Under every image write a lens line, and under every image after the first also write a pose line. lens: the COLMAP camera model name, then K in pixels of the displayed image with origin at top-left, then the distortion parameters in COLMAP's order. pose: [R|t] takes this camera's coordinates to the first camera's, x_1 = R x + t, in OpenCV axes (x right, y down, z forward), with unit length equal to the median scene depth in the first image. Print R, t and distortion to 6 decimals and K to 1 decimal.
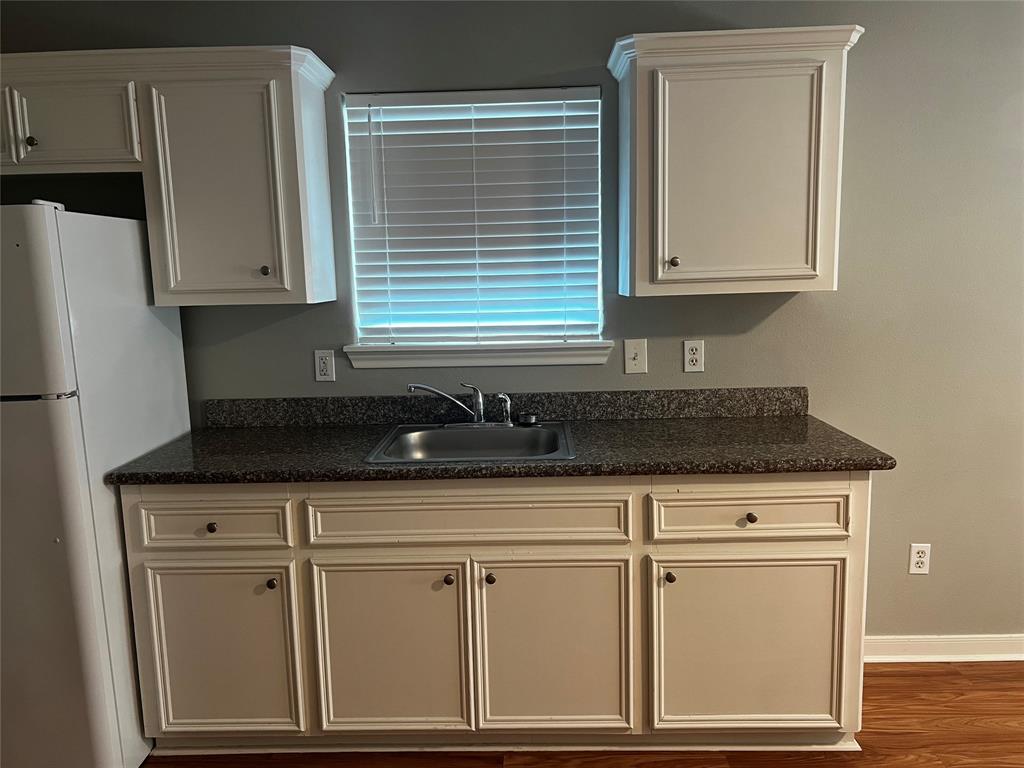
lens RADIAL K [[766.0, 0, 505.2], [0, 766.0, 388.8], [0, 0, 1]] dist [0.045446, -0.054754]
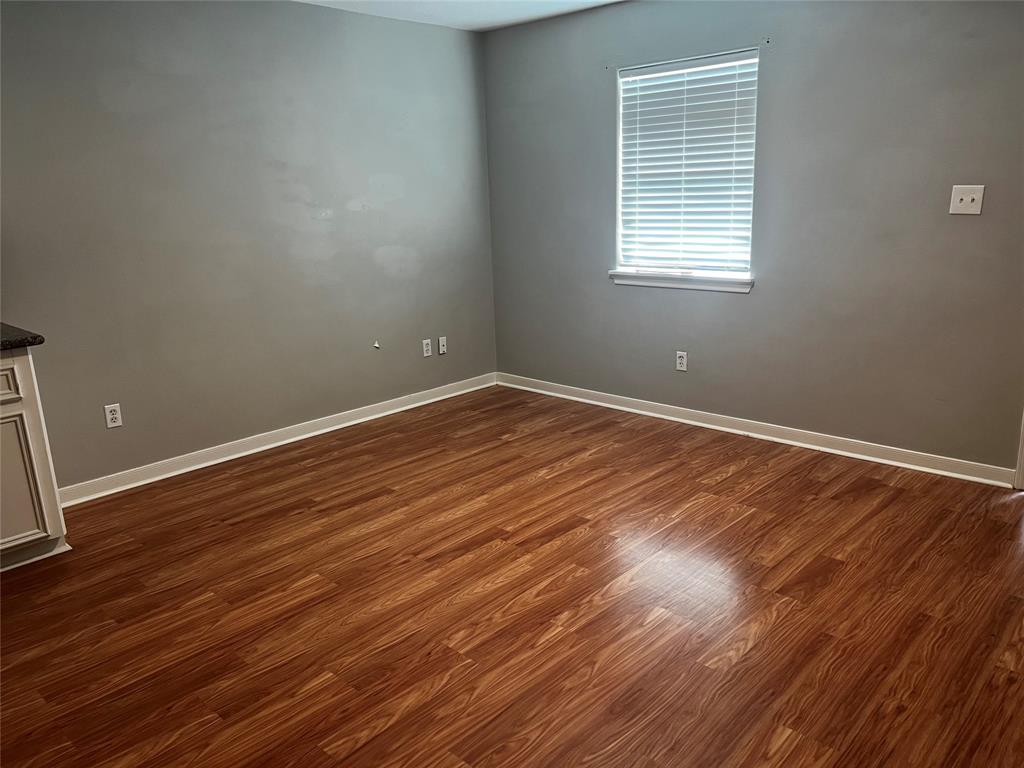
lens RADIAL K [[766.0, 0, 518.1], [0, 766.0, 387.1], [0, 0, 1]] dist [0.045446, -0.054754]
pose [[0.659180, -0.186408, 0.728514, 0.025340], [0.128144, 0.982464, 0.135439, 0.092494], [-0.740986, 0.004076, 0.671508, -0.547446]]
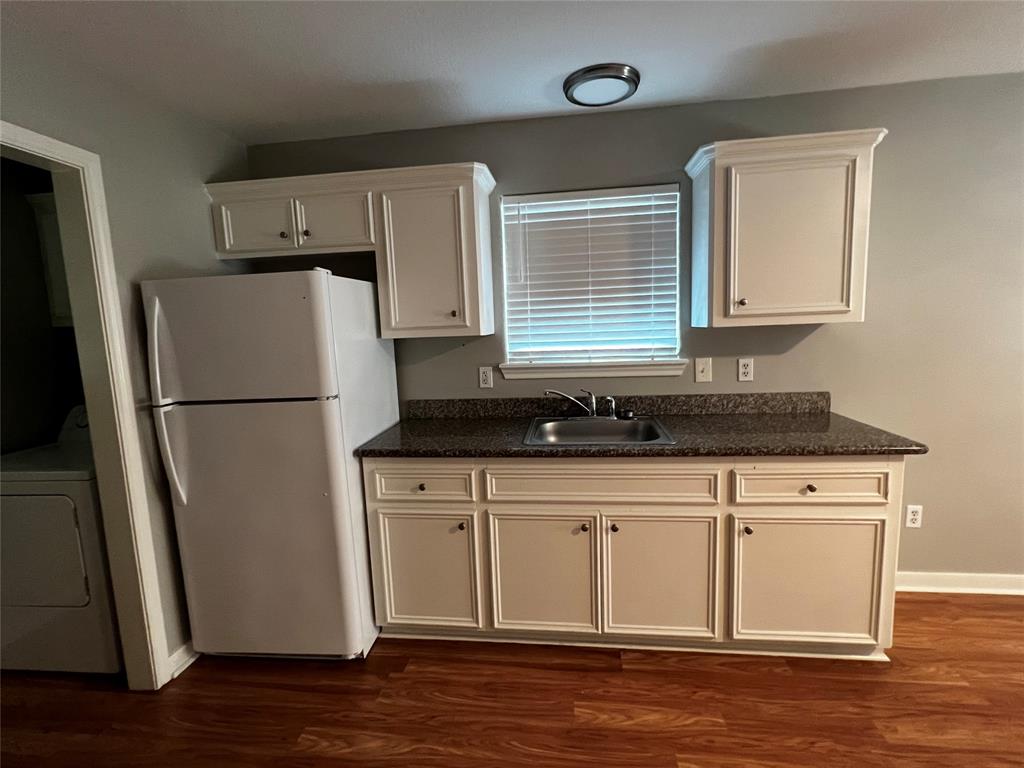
lens RADIAL K [[472.5, 0, 506.5], [0, 472.5, 383.2], [0, 0, 1]] dist [-0.006115, 0.000401]
pose [[0.994962, -0.001520, -0.100237, -0.122988], [-0.000407, 0.999815, -0.019209, -0.001352], [0.100248, 0.019153, 0.994778, 0.108305]]
